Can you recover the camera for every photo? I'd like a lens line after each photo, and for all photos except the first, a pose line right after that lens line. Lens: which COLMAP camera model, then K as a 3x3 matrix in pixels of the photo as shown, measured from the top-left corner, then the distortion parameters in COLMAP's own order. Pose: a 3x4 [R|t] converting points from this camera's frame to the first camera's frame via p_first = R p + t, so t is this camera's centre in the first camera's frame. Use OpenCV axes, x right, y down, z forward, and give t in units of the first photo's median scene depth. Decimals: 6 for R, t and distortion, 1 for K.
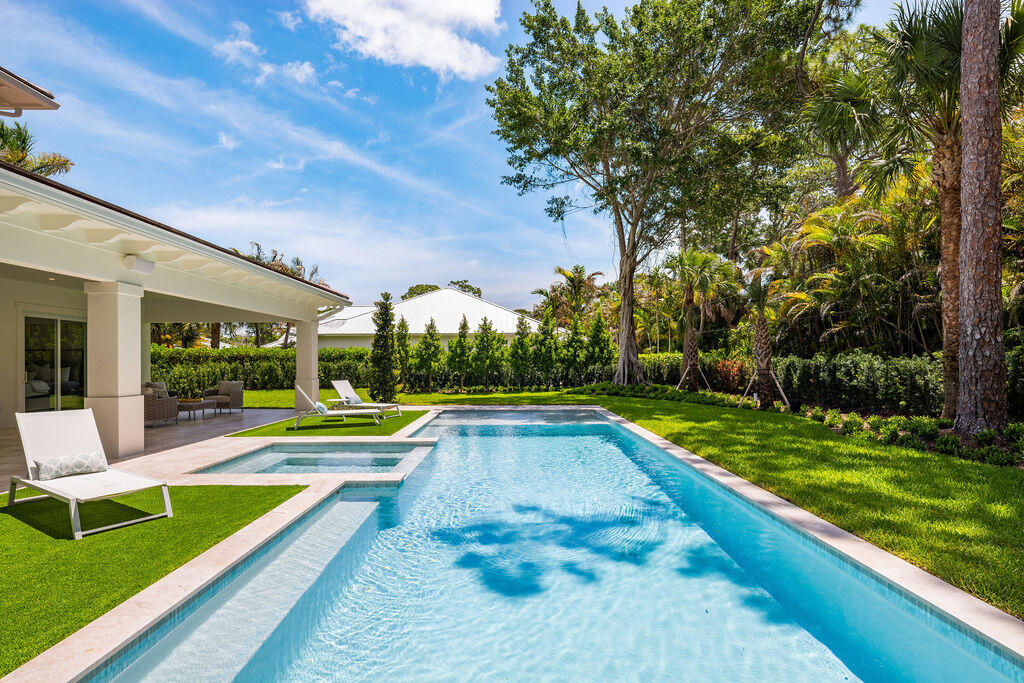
lens RADIAL K [[509.1, 0, 516.1], [0, 509.1, 354.9], [0, 0, 1]] dist [0.000348, -0.000053]
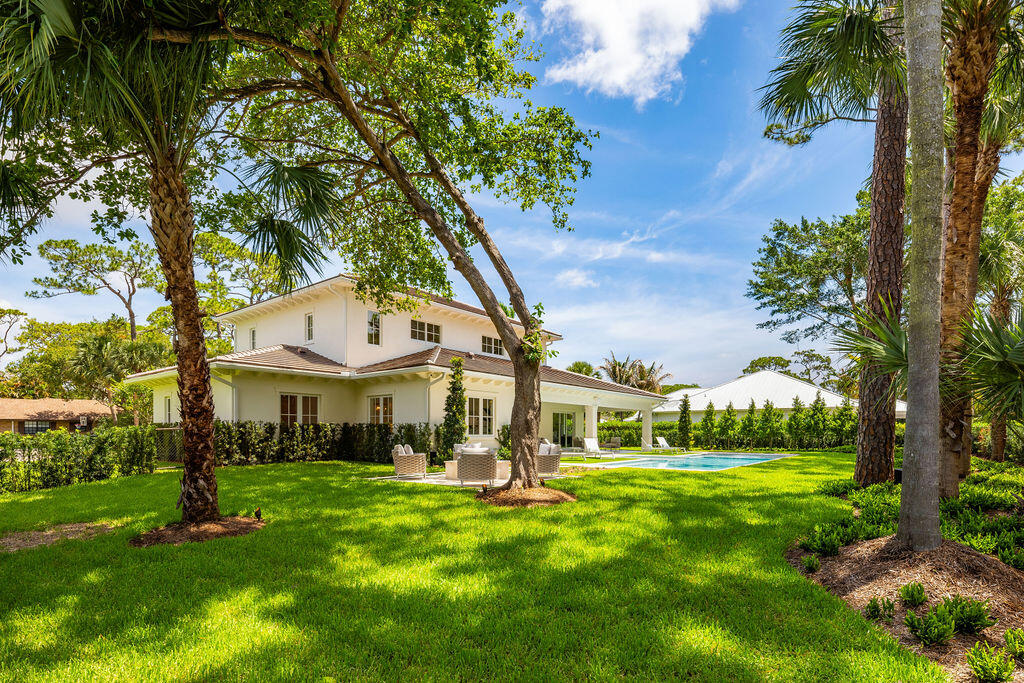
lens RADIAL K [[504.9, 0, 509.3], [0, 504.9, 410.3], [0, 0, 1]] dist [0.000501, 0.000099]
pose [[0.774713, -0.022466, -0.631914, 0.273199], [0.003402, 0.999502, -0.031364, -0.000755], [0.632304, 0.022148, 0.774403, -0.560475]]
